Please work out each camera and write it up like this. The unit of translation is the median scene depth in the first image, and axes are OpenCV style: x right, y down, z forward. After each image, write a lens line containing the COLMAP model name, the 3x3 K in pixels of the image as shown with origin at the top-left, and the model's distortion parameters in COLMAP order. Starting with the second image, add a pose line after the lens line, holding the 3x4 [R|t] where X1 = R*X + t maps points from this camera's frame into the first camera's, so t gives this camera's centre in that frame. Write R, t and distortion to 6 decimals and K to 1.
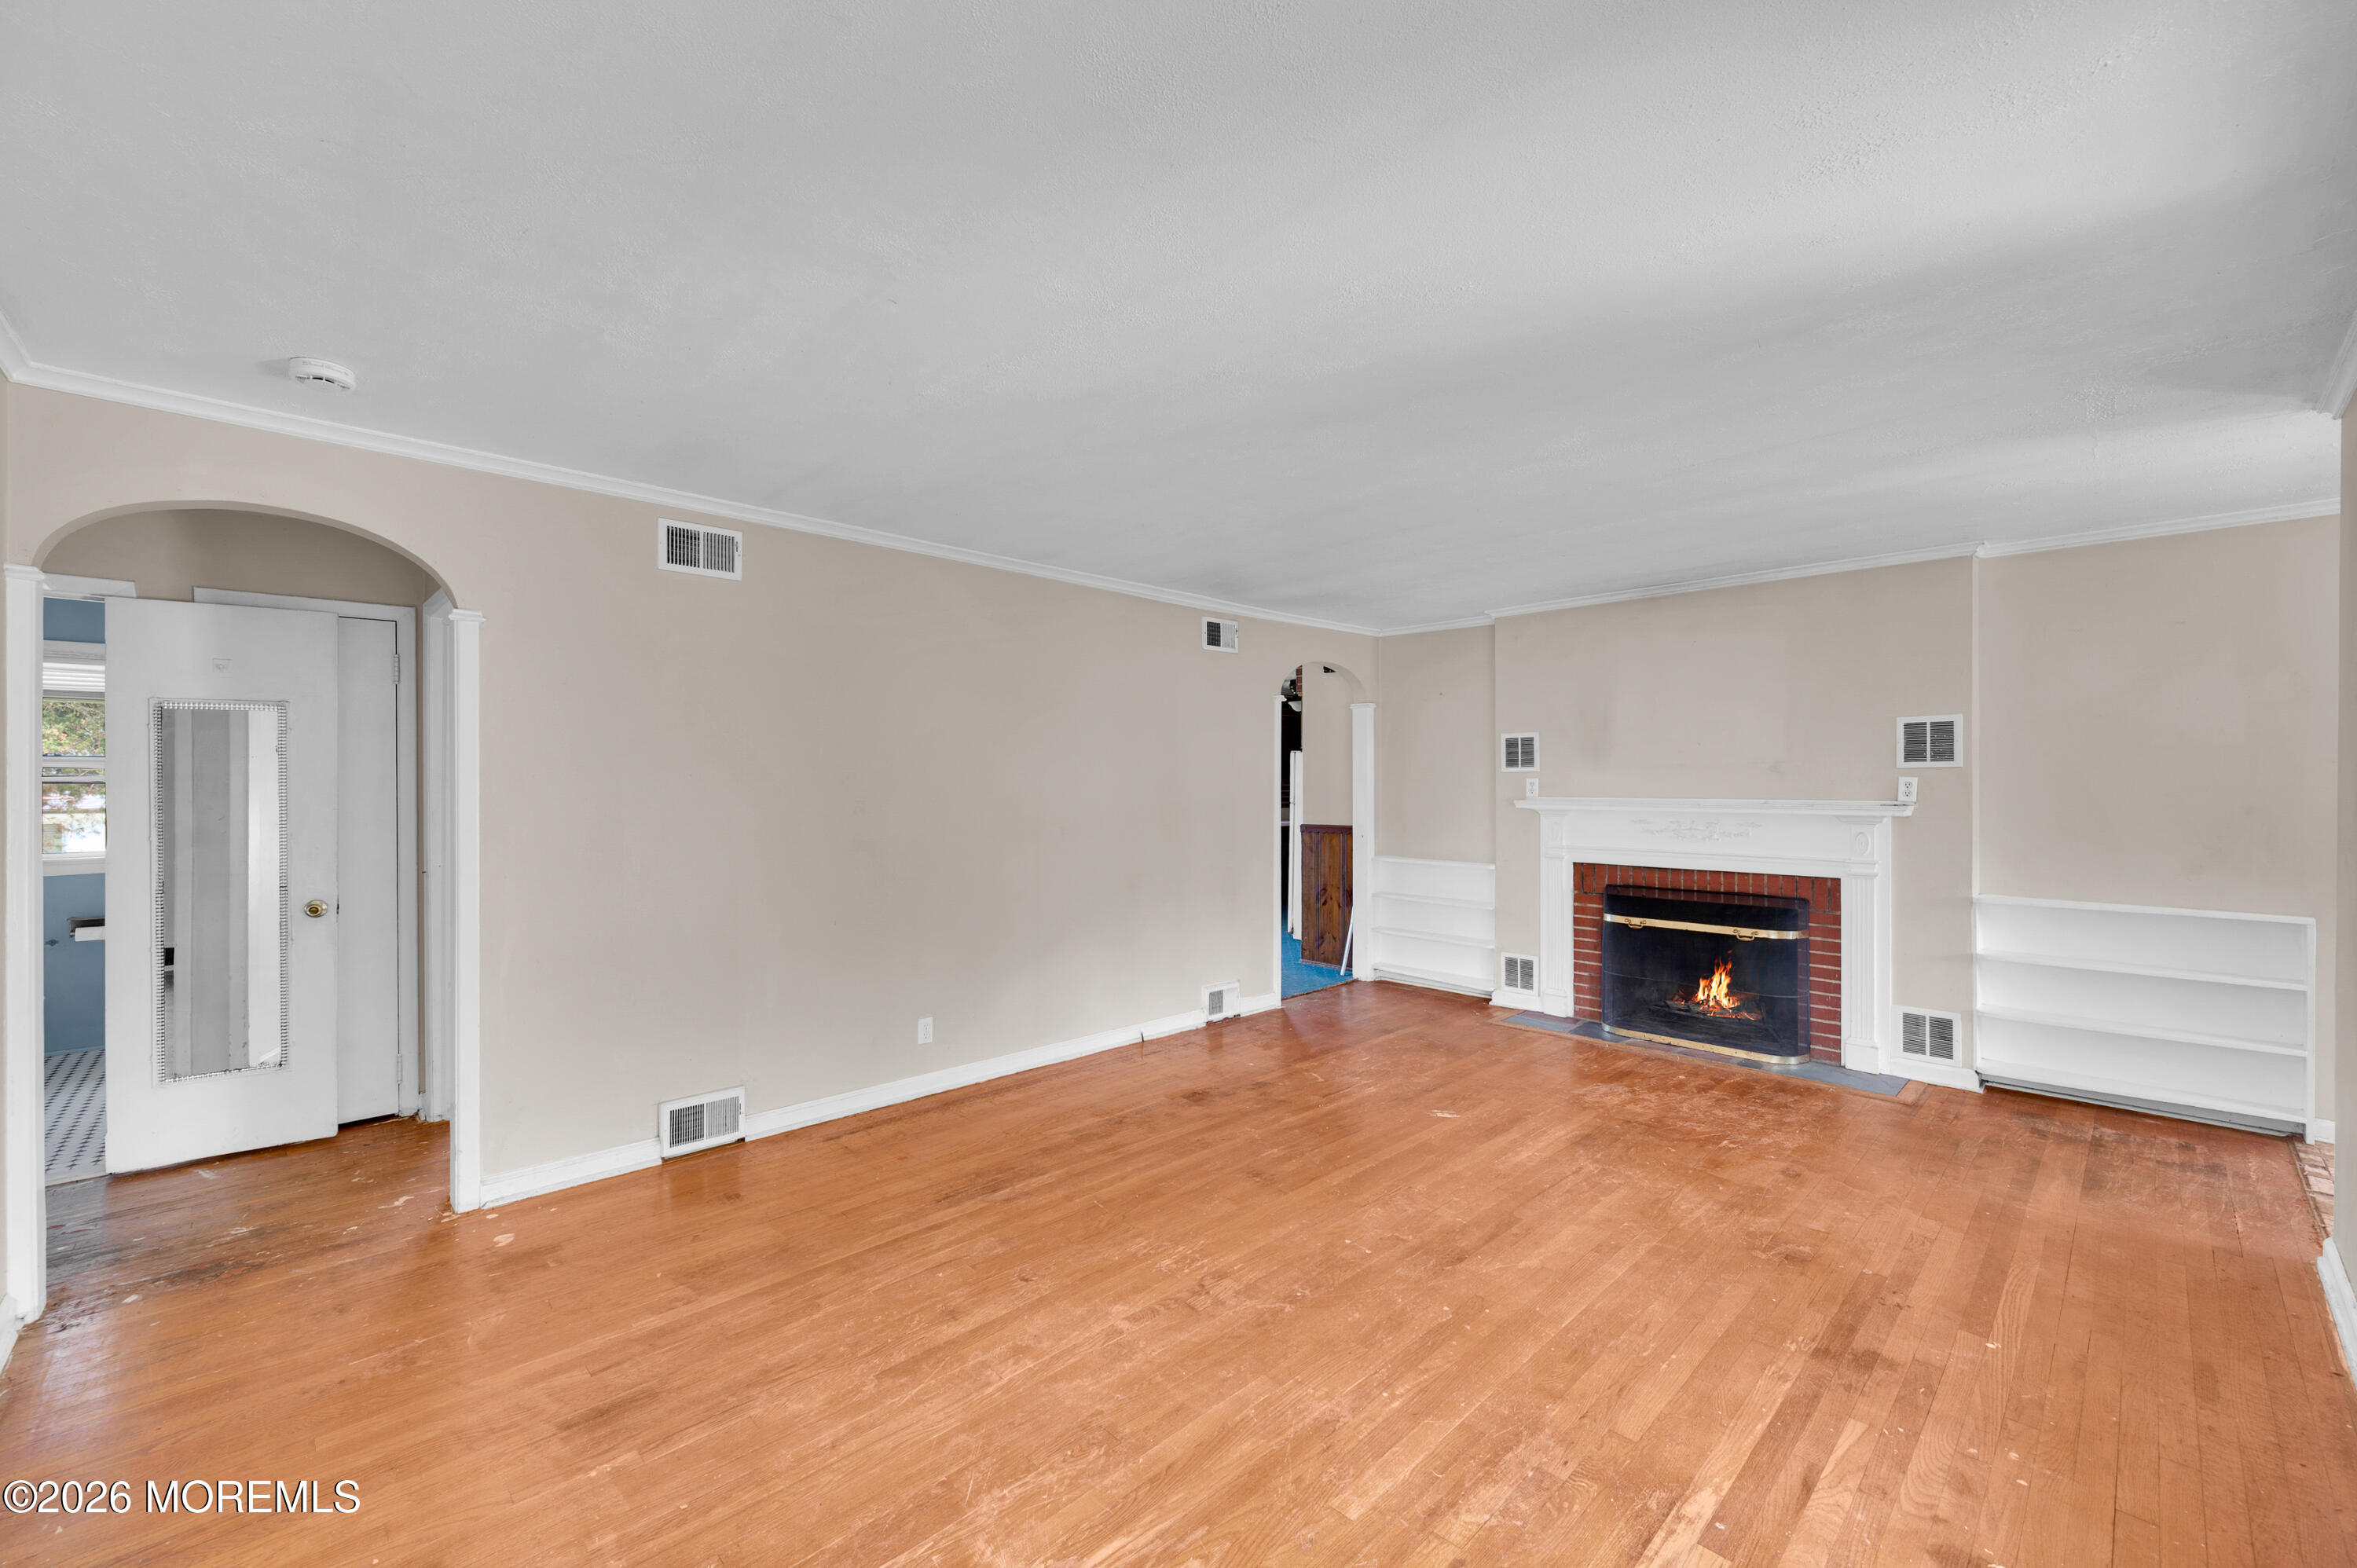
lens RADIAL K [[938.0, 0, 1182.1], [0, 938.0, 784.8], [0, 0, 1]] dist [-0.000614, -0.000027]
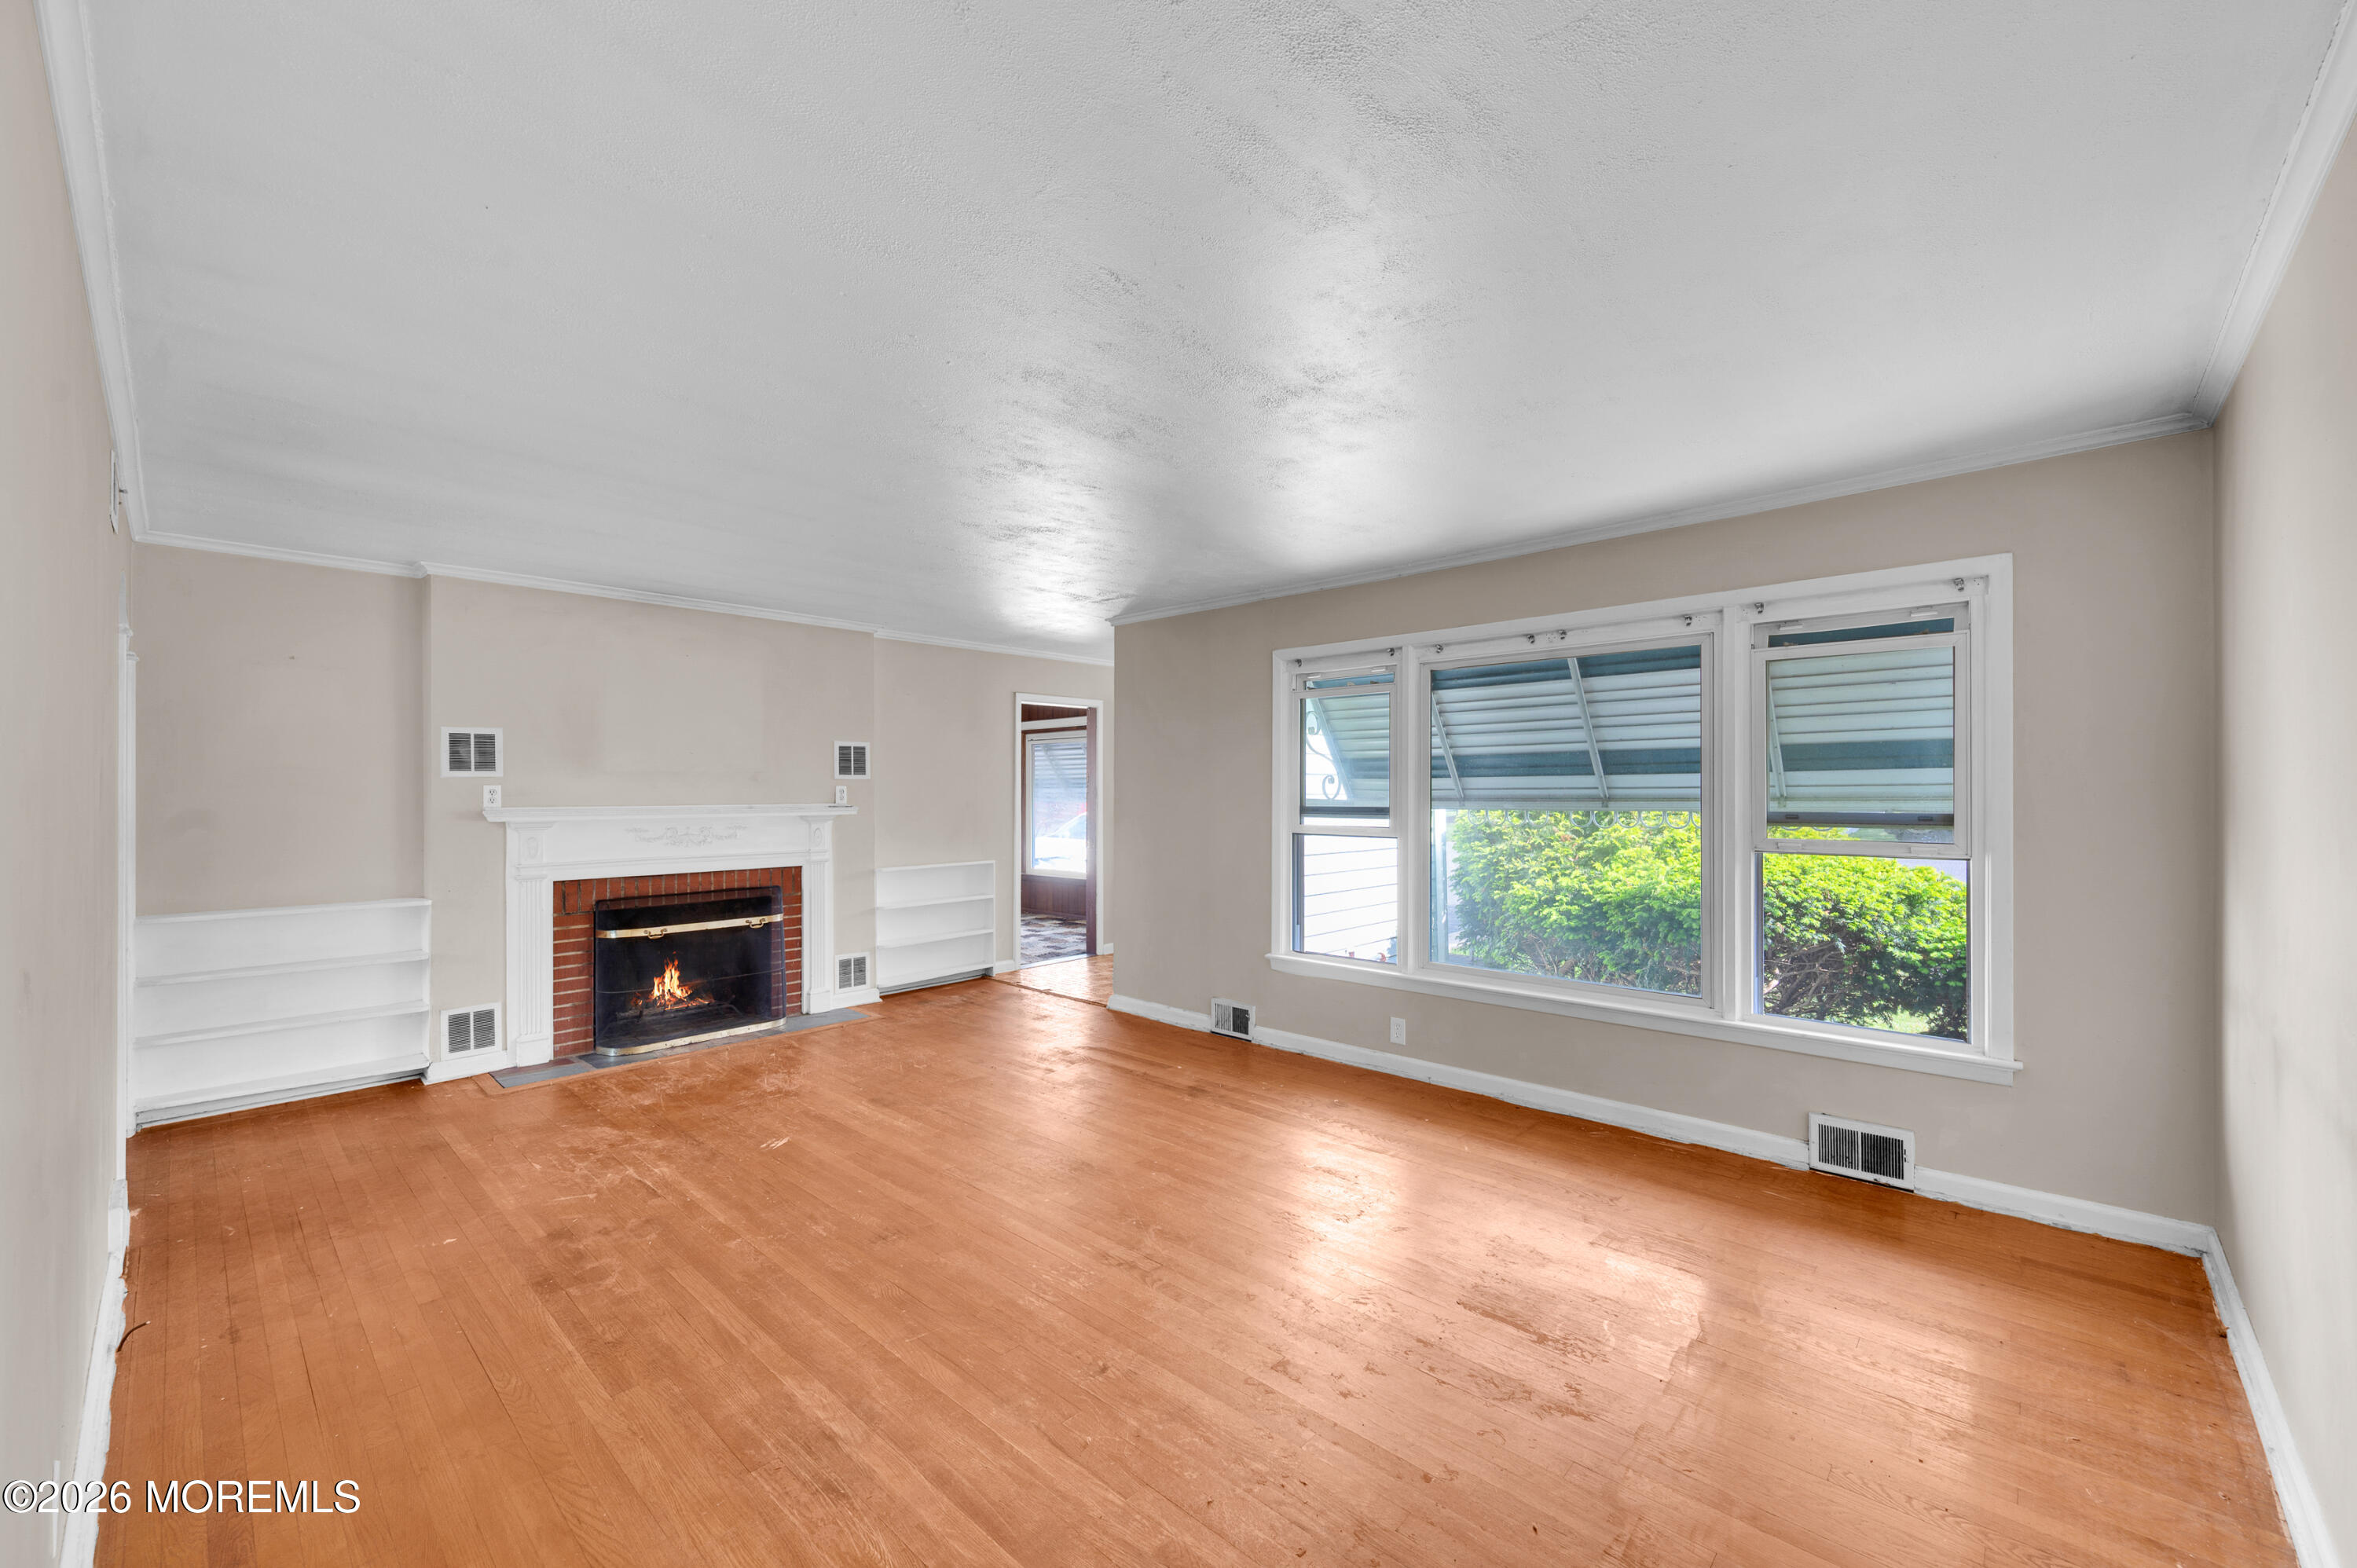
lens RADIAL K [[938.0, 0, 1182.1], [0, 938.0, 784.8], [0, 0, 1]] dist [-0.000614, -0.000027]
pose [[-0.050137, 0.006654, 0.998720, -0.610095], [0.004956, 0.999967, -0.006414, 0.001498], [-0.998730, 0.004628, -0.050169, 0.576577]]
